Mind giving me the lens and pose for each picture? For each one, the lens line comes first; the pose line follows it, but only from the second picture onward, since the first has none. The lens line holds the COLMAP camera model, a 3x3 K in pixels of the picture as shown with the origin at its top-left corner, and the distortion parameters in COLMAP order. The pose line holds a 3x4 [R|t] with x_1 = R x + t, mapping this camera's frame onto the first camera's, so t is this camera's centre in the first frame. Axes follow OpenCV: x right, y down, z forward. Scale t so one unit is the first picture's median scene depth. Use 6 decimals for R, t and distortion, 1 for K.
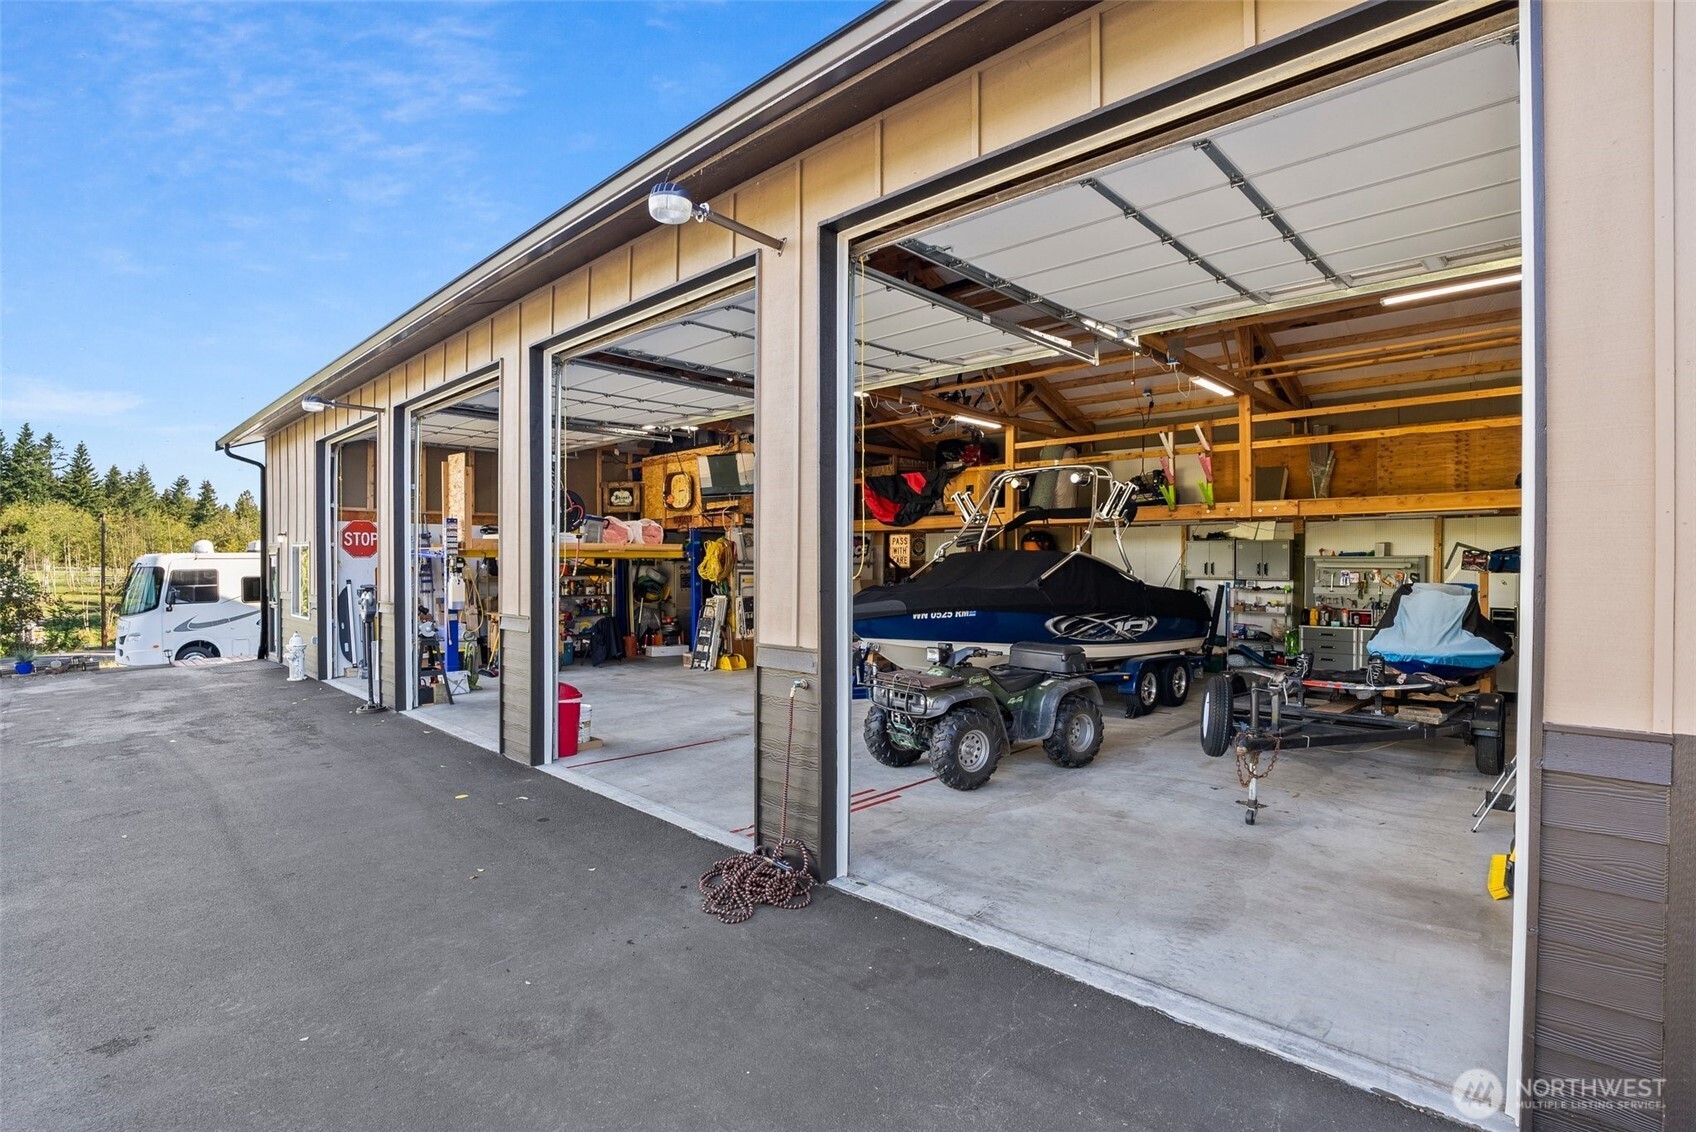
lens RADIAL K [[786.3, 0, 857.1], [0, 786.3, 560.6], [0, 0, 1]] dist [-0.025969, 0.002319]
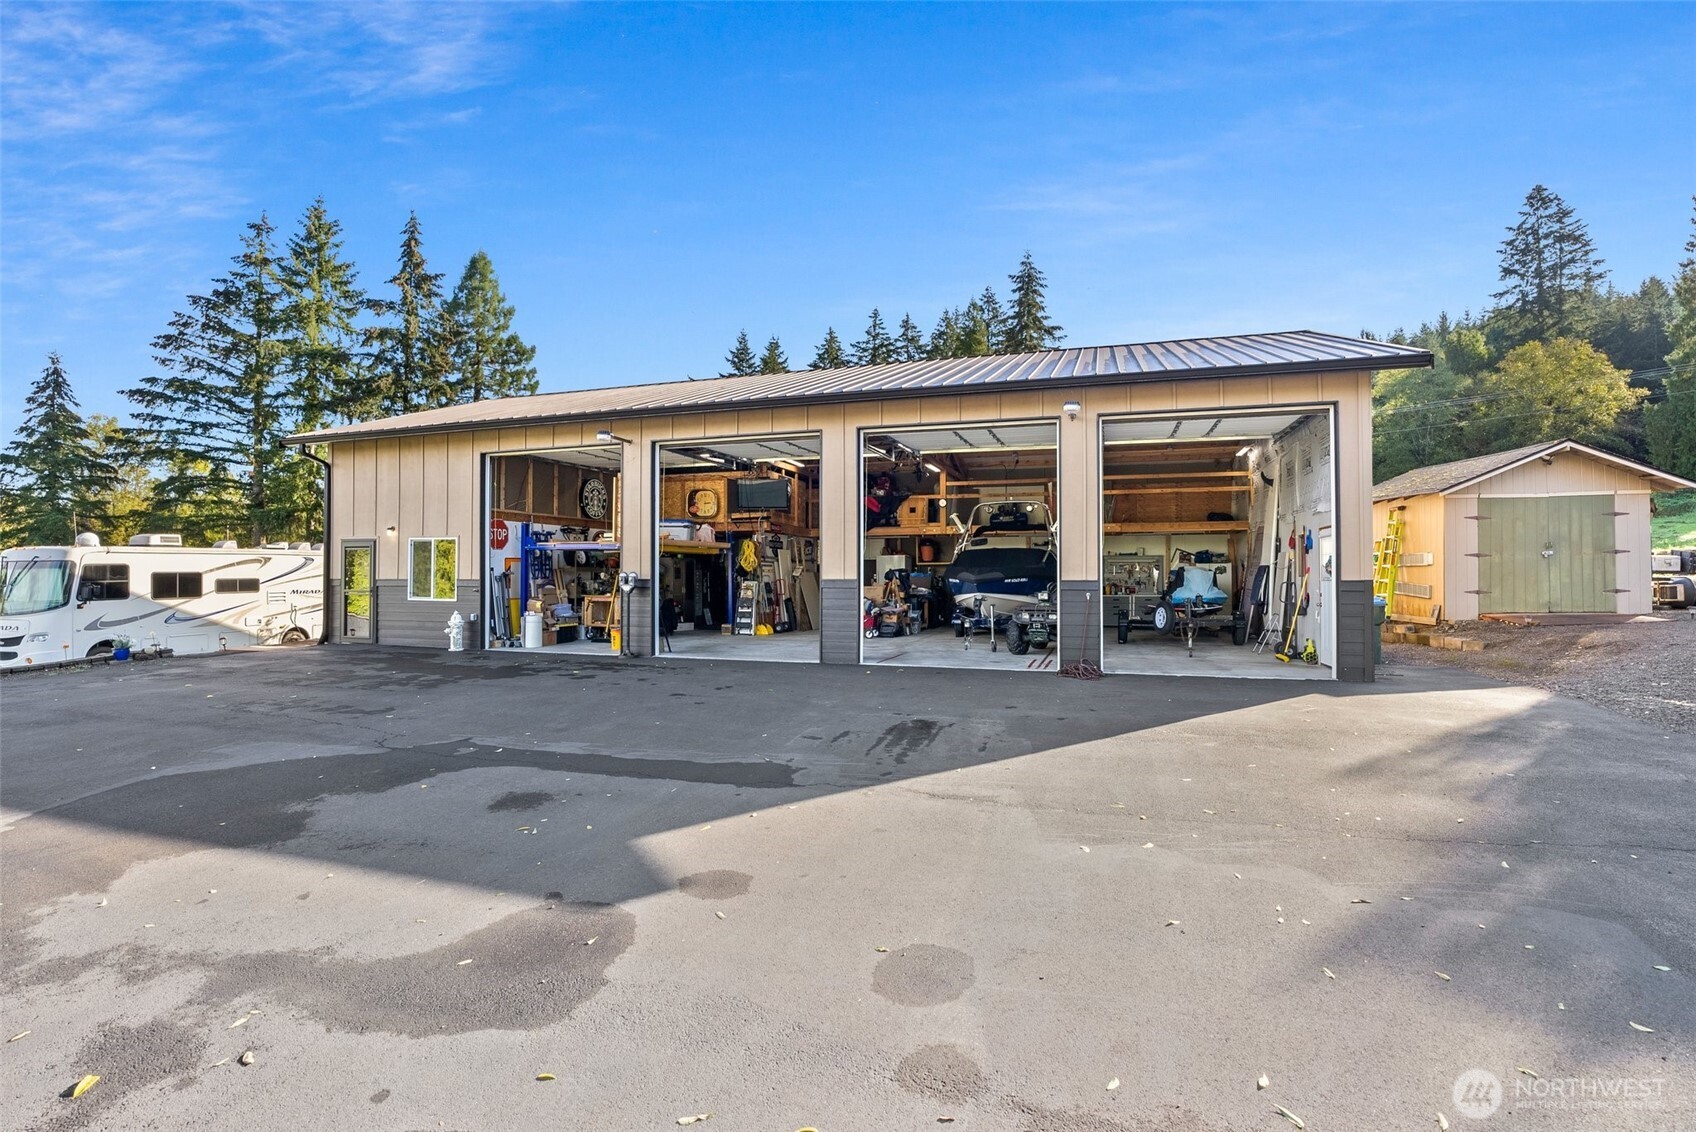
lens RADIAL K [[786.3, 0, 857.1], [0, 786.3, 560.6], [0, 0, 1]] dist [-0.025969, 0.002319]
pose [[0.900372, 0.007846, 0.435051, -0.700651], [-0.000930, 0.999870, -0.016108, 0.034585], [-0.435121, 0.014098, 0.900262, -0.354434]]
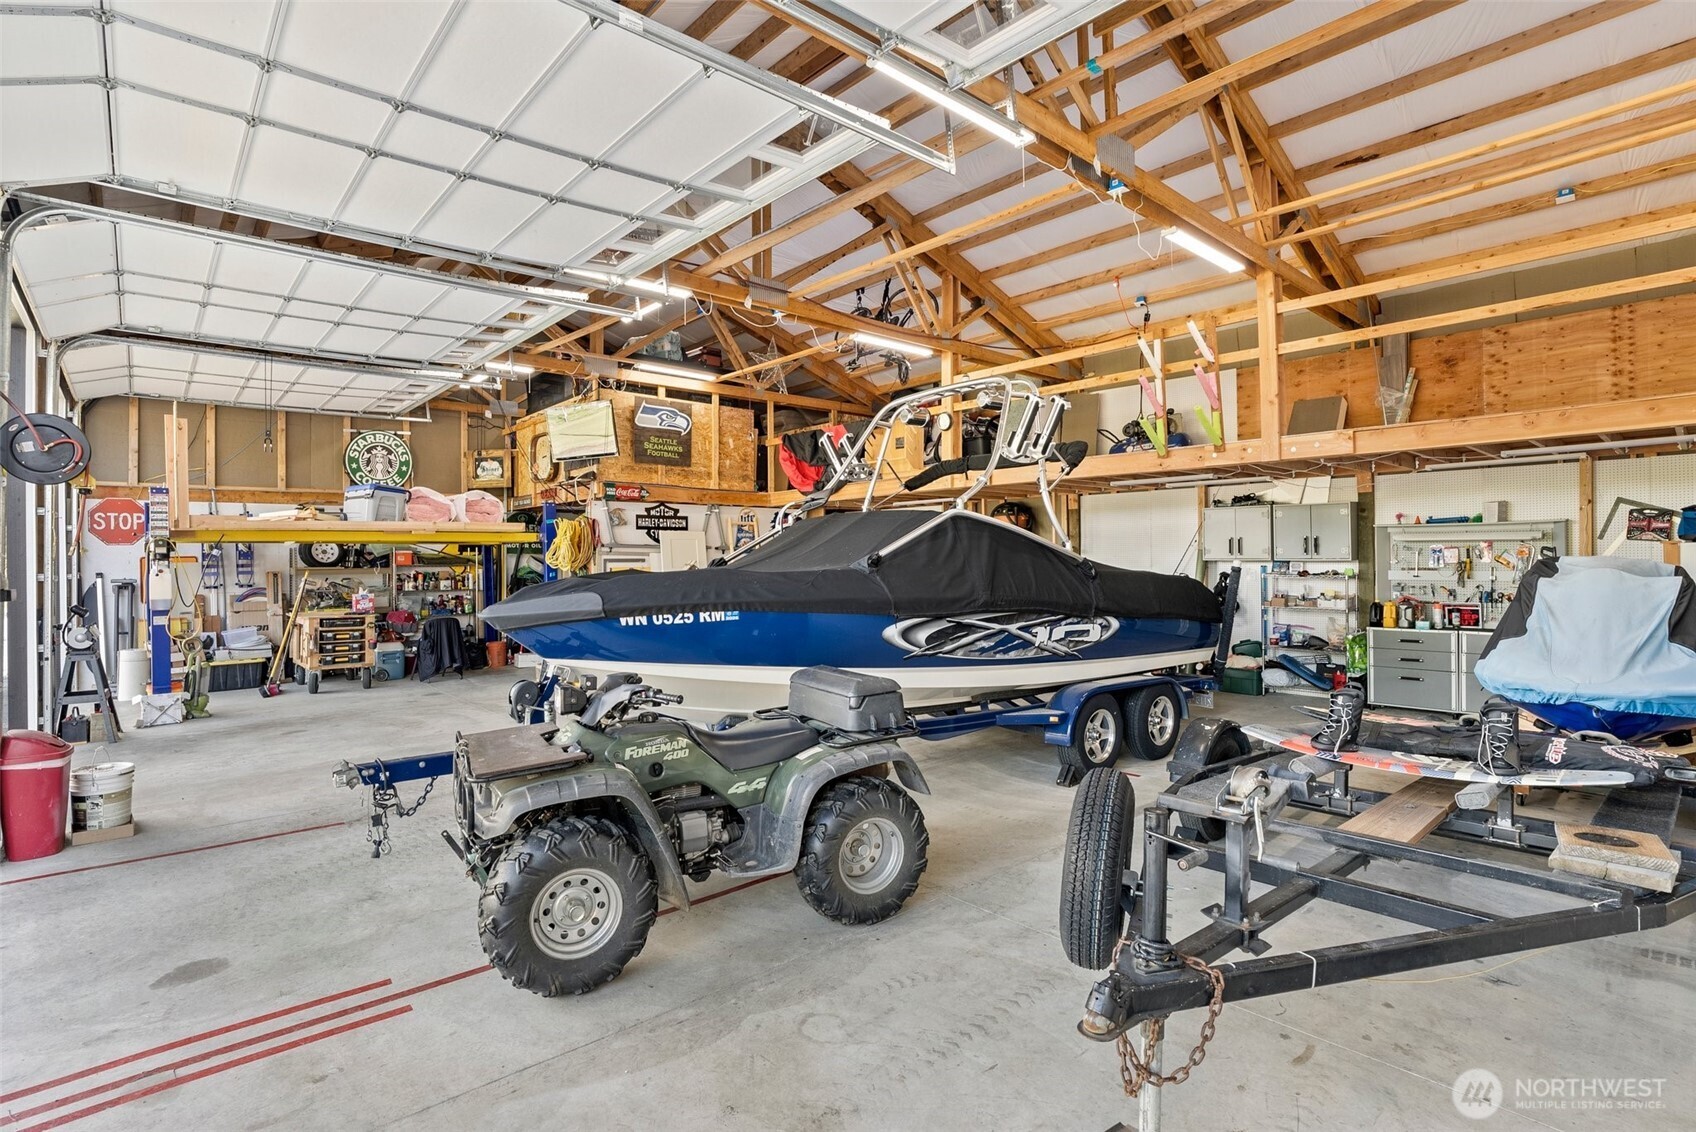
lens RADIAL K [[808.6, 0, 843.7], [0, 808.6, 544.8], [0, 0, 1]] dist [-0.041326, 0.011759]
pose [[0.996033, -0.012136, -0.088154, 0.180100], [0.011004, 0.999851, -0.013316, 0.016288], [0.088303, 0.012294, 0.996018, 0.277255]]
